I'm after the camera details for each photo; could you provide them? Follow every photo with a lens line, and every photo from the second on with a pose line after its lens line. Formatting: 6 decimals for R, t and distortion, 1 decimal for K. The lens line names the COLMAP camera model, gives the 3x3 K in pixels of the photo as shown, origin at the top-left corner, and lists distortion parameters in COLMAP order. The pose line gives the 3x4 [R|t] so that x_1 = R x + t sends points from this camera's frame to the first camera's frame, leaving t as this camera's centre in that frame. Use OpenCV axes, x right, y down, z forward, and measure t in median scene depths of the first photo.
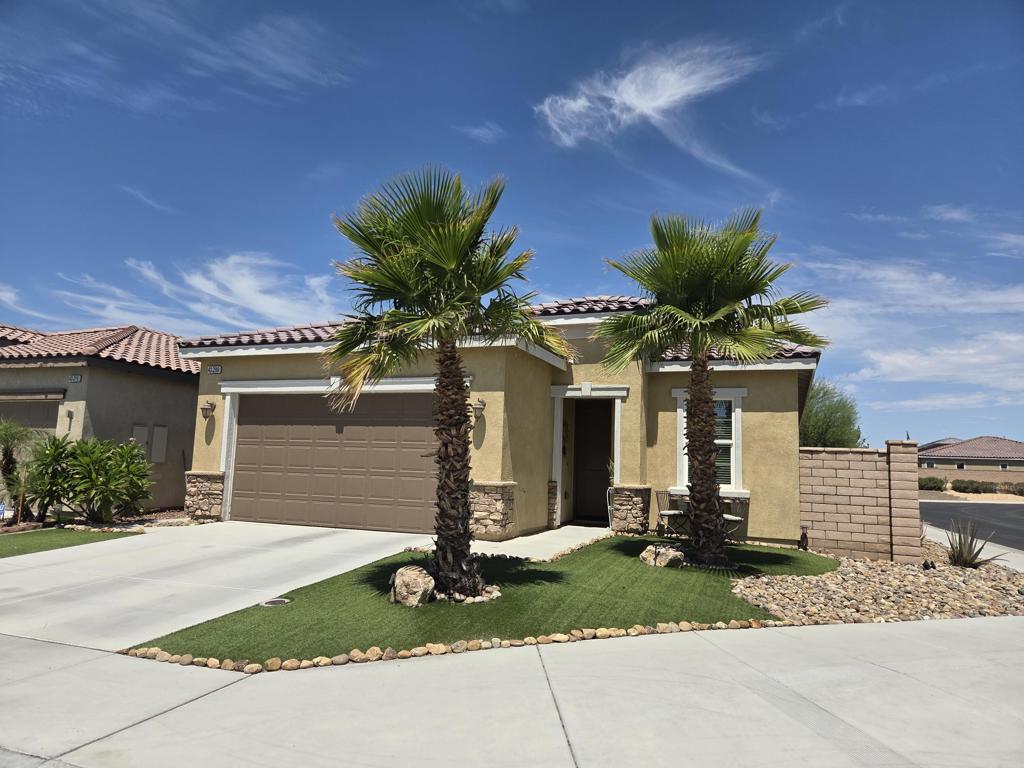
lens RADIAL K [[664.1, 0, 512.0], [0, 664.1, 384.0], [0, 0, 1]] dist [0.021020, 0.000246]
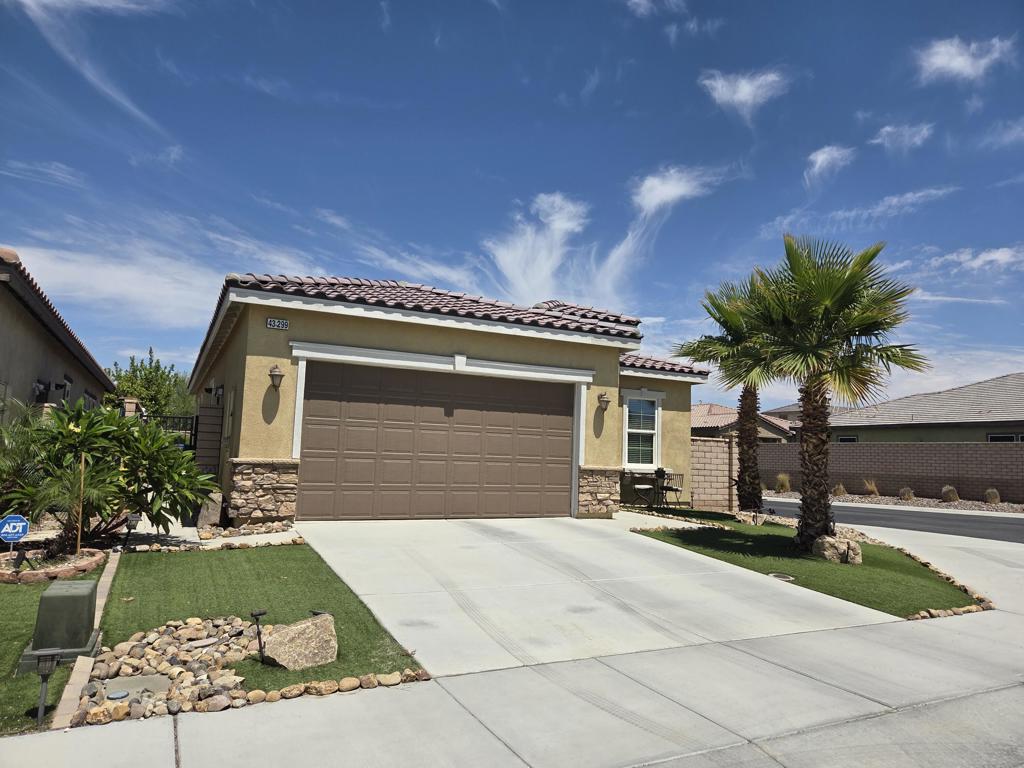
lens RADIAL K [[664.1, 0, 512.0], [0, 664.1, 384.0], [0, 0, 1]] dist [0.021020, 0.000246]
pose [[0.683194, 0.068997, 0.726970, -0.838993], [-0.103358, 0.994640, 0.002732, 0.017323], [-0.722885, -0.077004, 0.686664, 0.299380]]
